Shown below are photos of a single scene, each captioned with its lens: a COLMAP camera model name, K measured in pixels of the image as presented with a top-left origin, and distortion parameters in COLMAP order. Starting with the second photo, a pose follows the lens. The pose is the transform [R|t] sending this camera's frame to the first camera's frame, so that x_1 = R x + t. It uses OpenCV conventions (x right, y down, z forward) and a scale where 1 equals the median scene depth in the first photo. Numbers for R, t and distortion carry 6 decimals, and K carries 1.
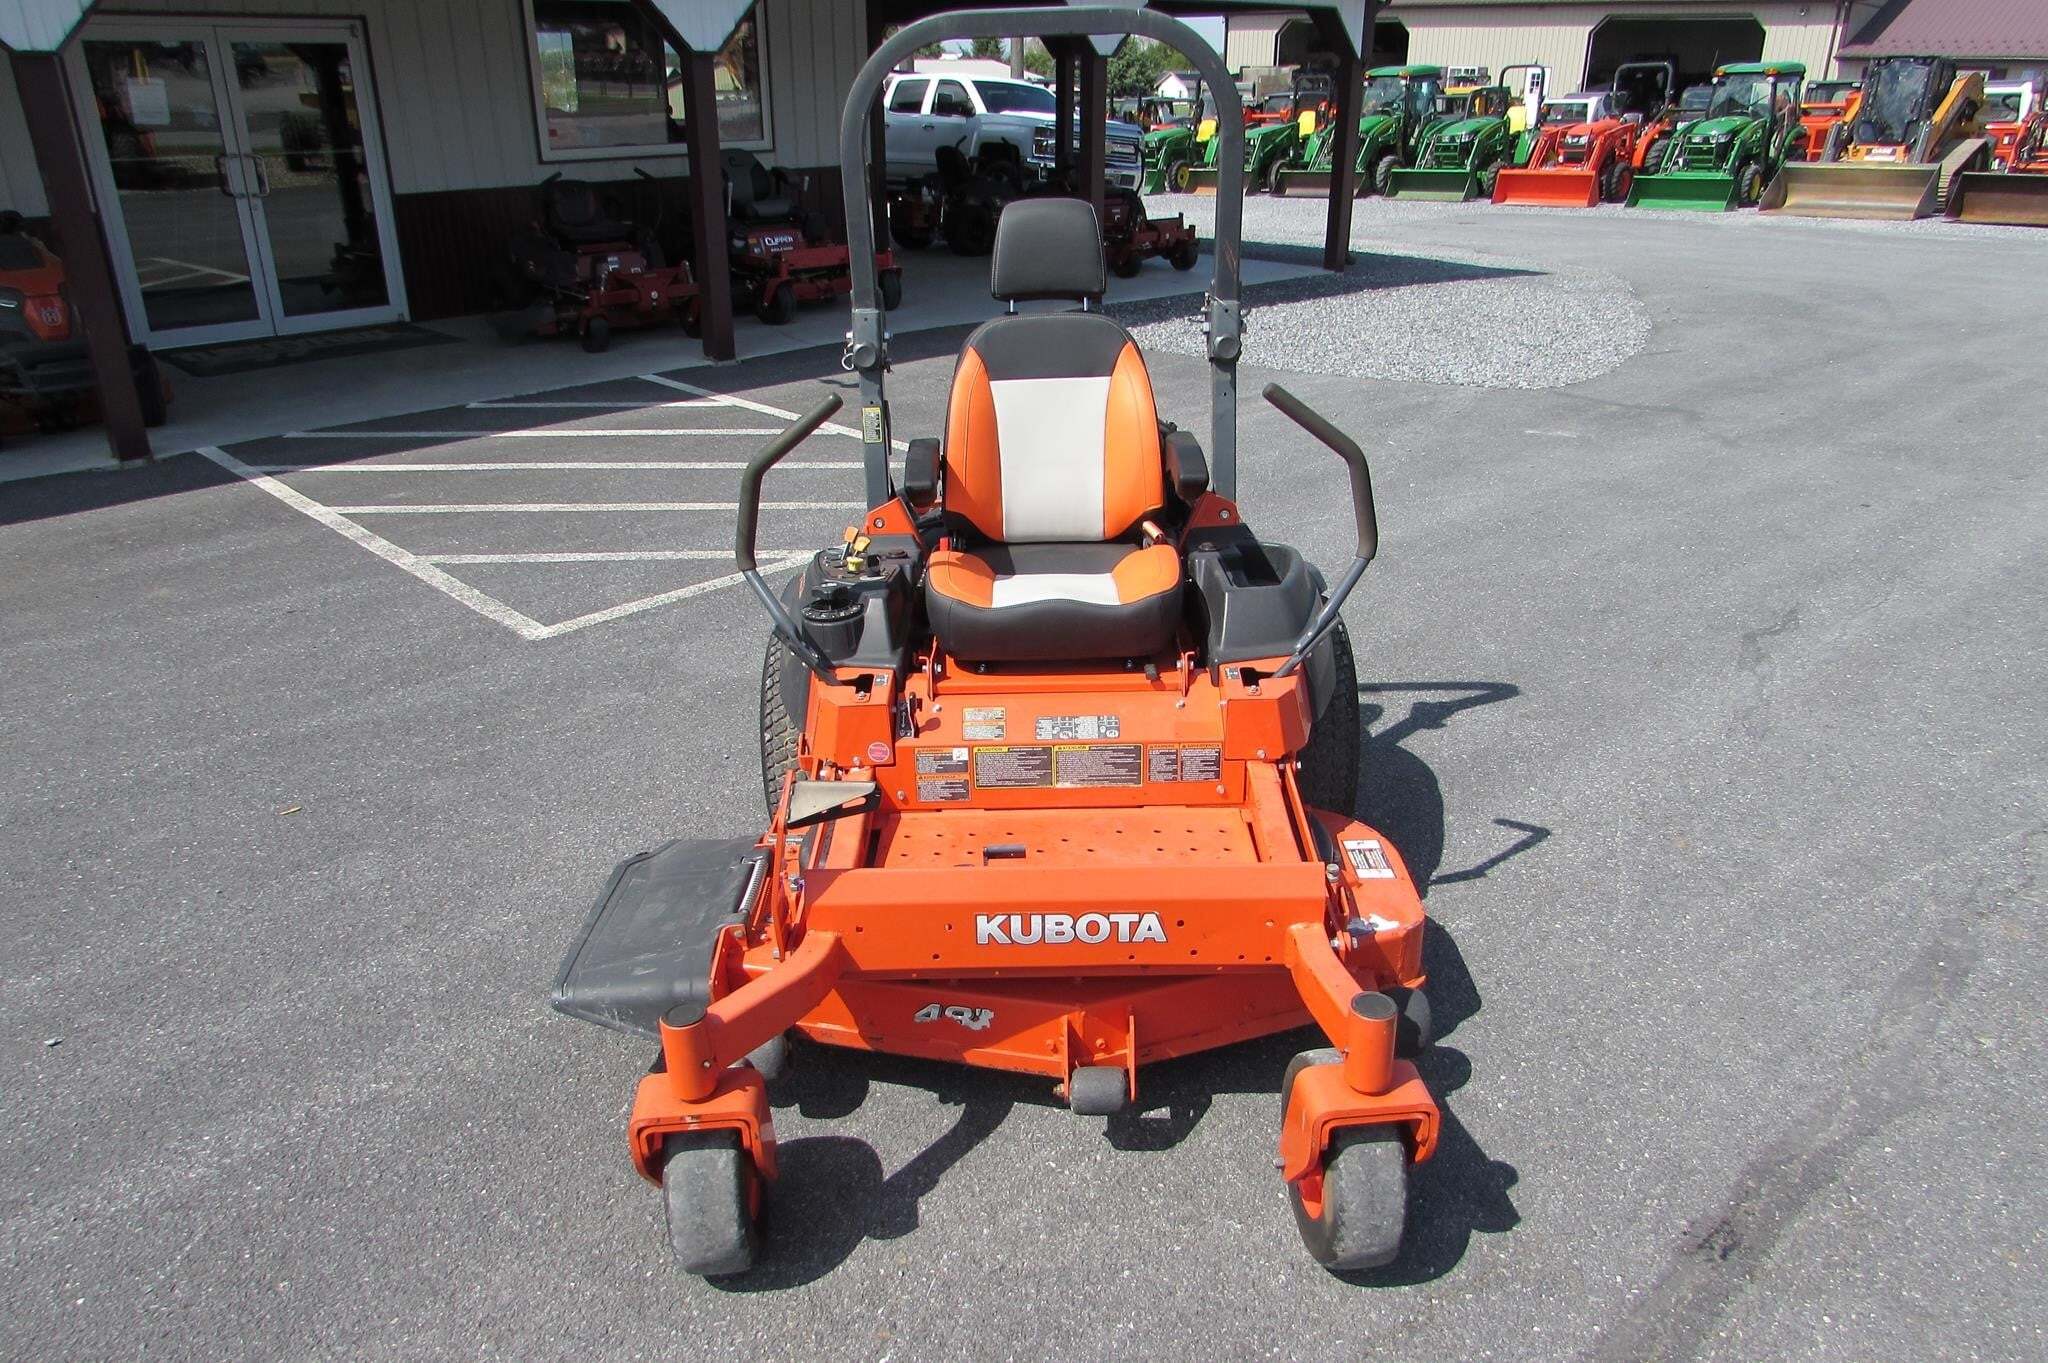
lens RADIAL K [[1458.8, 0, 1034.7], [0, 1458.8, 722.7], [0, 0, 1]] dist [-0.042791, 0.029634]
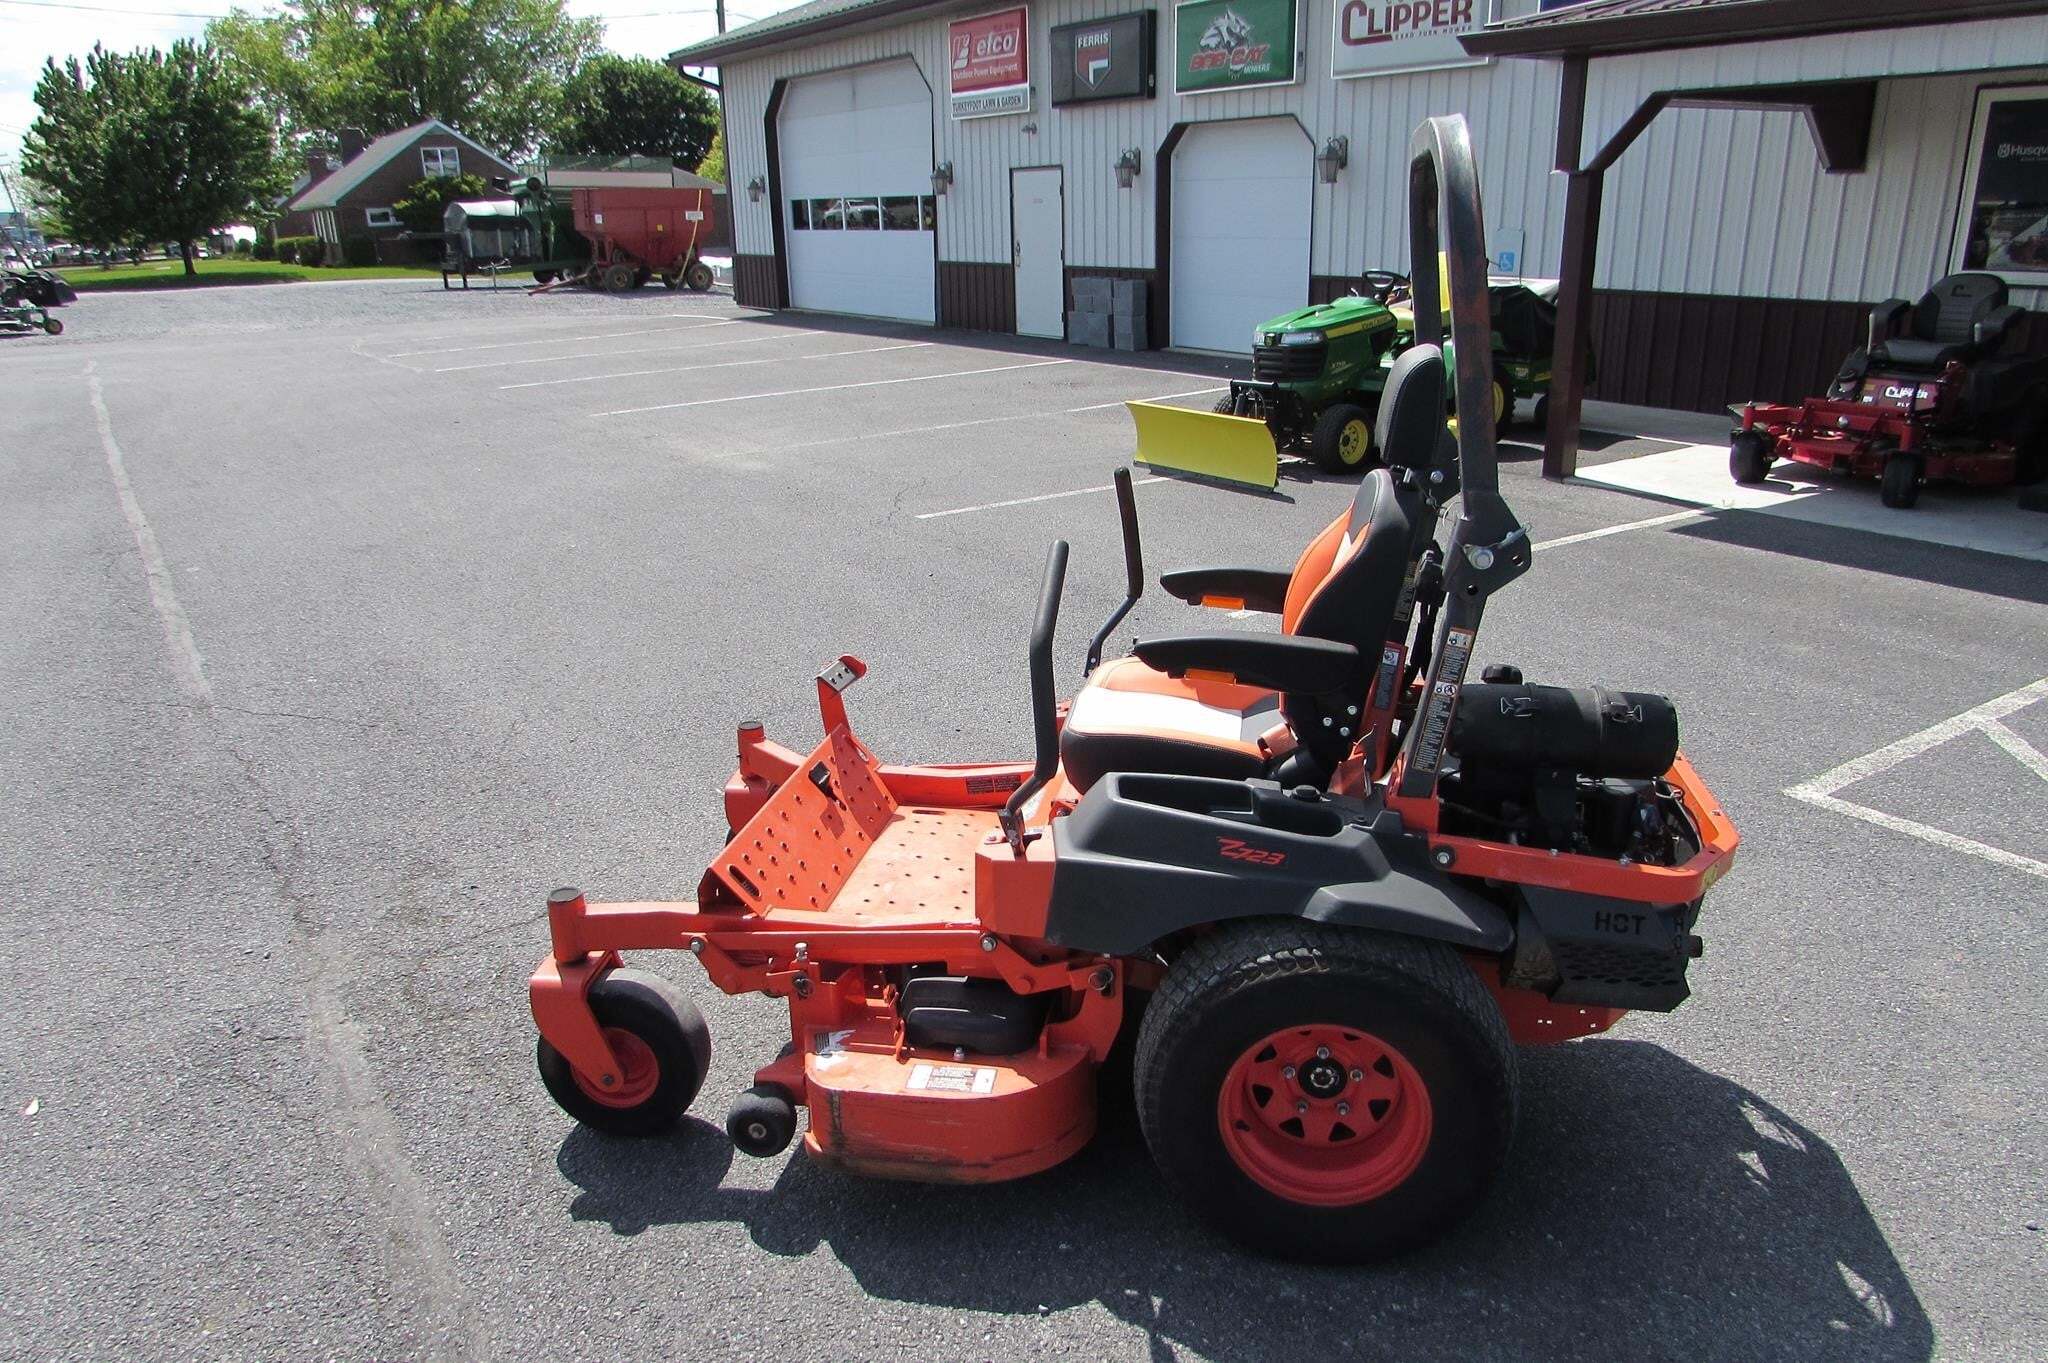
lens RADIAL K [[1458.8, 0, 1024.5], [0, 1458.8, 717.5], [0, 0, 1]] dist [-0.042791, 0.029634]
pose [[-0.170255, 0.344230, -0.923319, 0.429845], [-0.390208, 0.836853, 0.383946, -0.199128], [0.904849, 0.425655, -0.008157, 0.428028]]
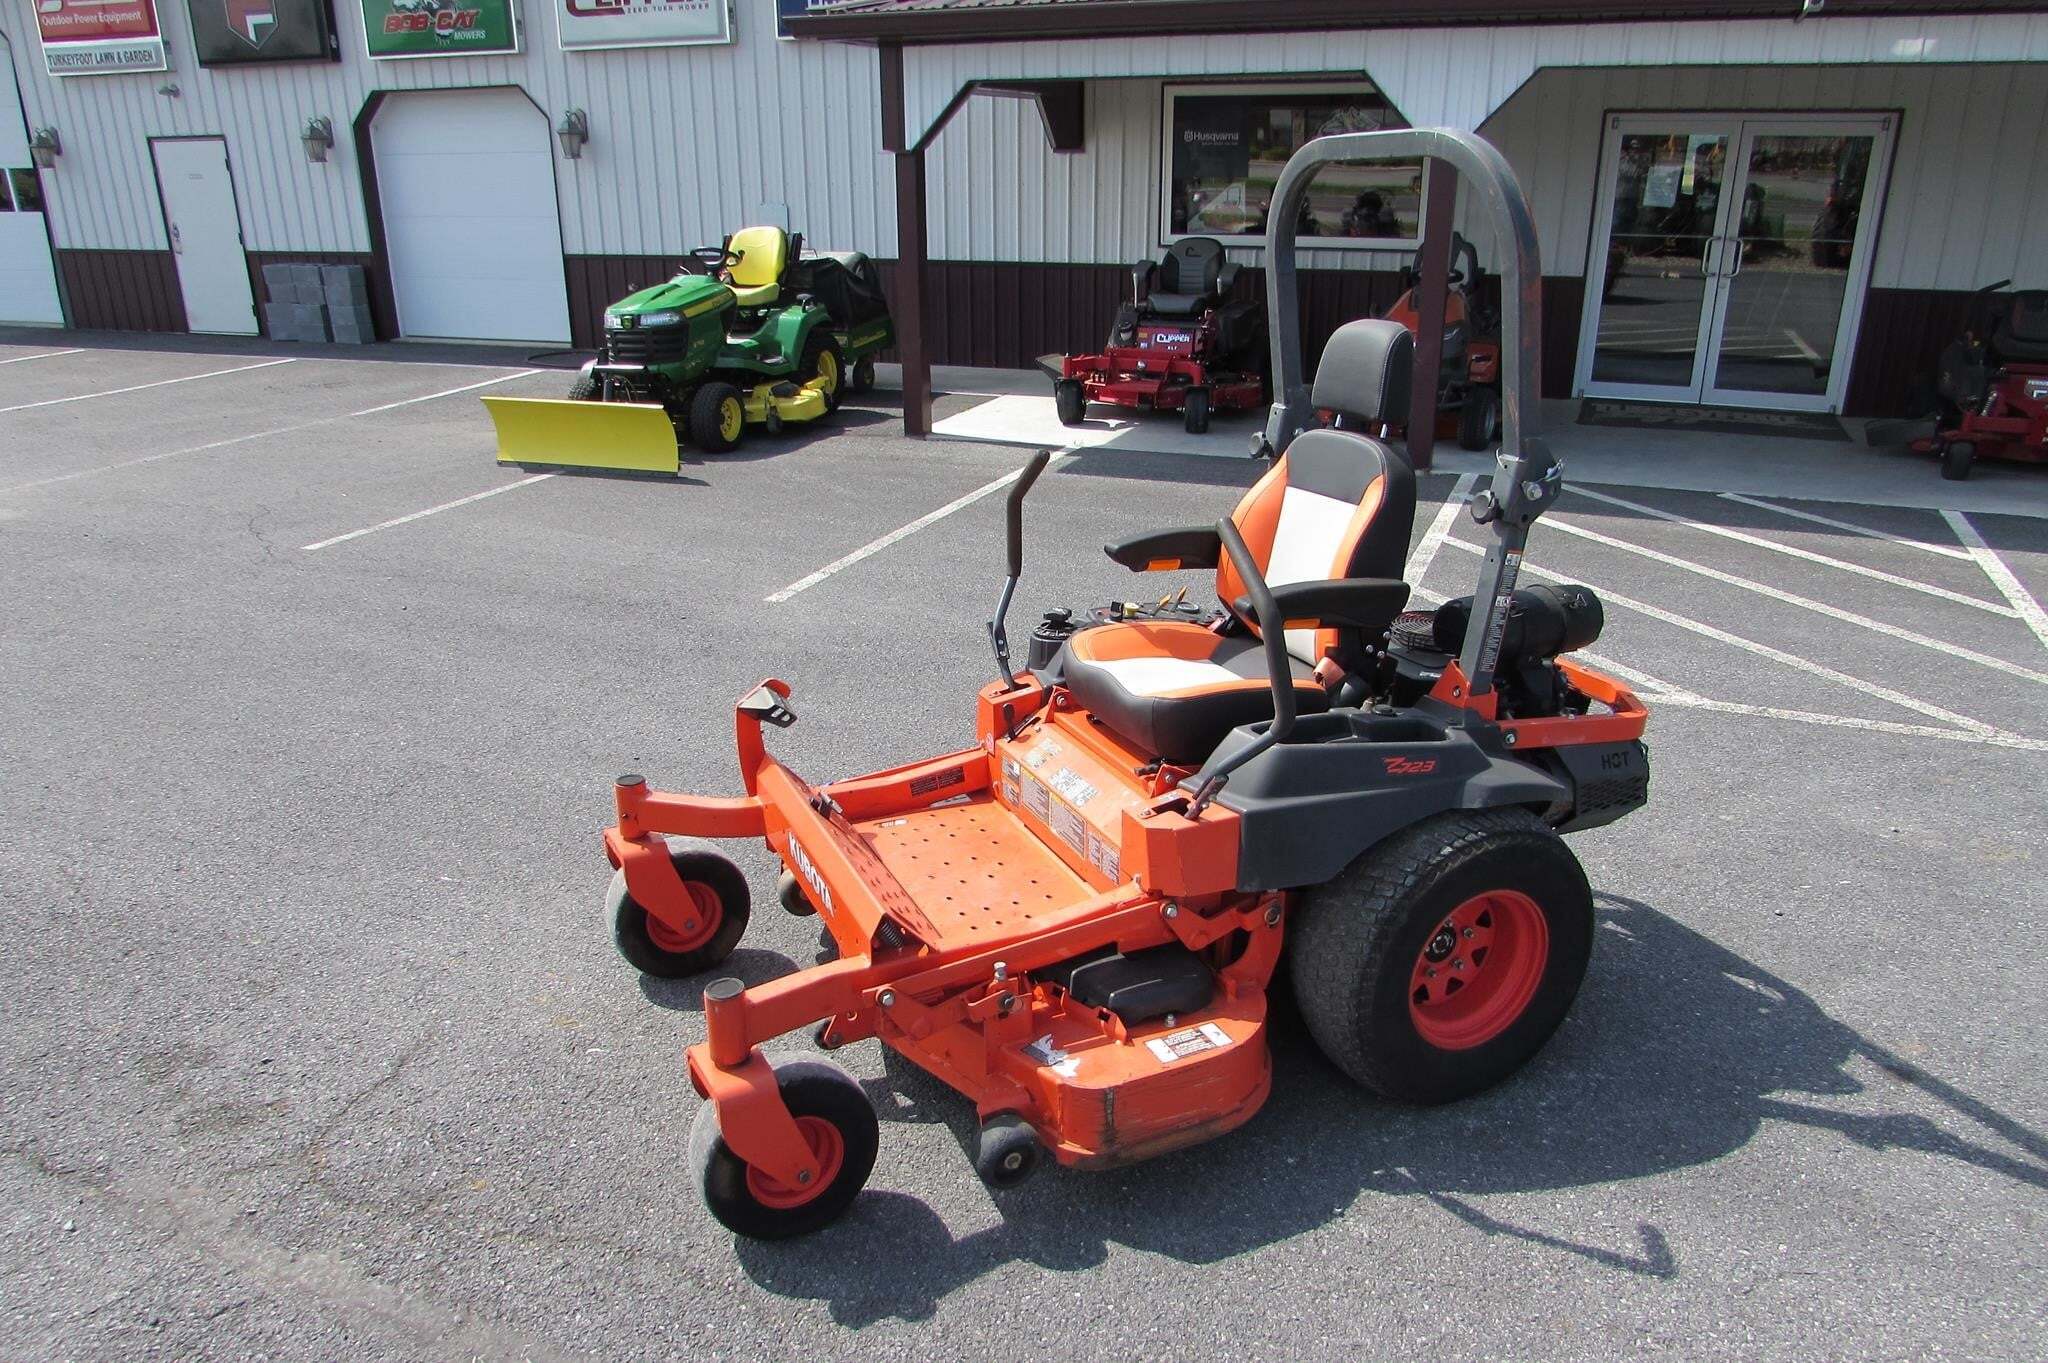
lens RADIAL K [[1458.8, 0, 1028.9], [0, 1458.8, 717.5], [0, 0, 1]] dist [-0.042791, 0.029634]
pose [[0.411750, 0.335574, -0.847262, 0.401549], [-0.377421, 0.909042, 0.176625, -0.097118], [0.829467, 0.247049, 0.500950, 0.182383]]
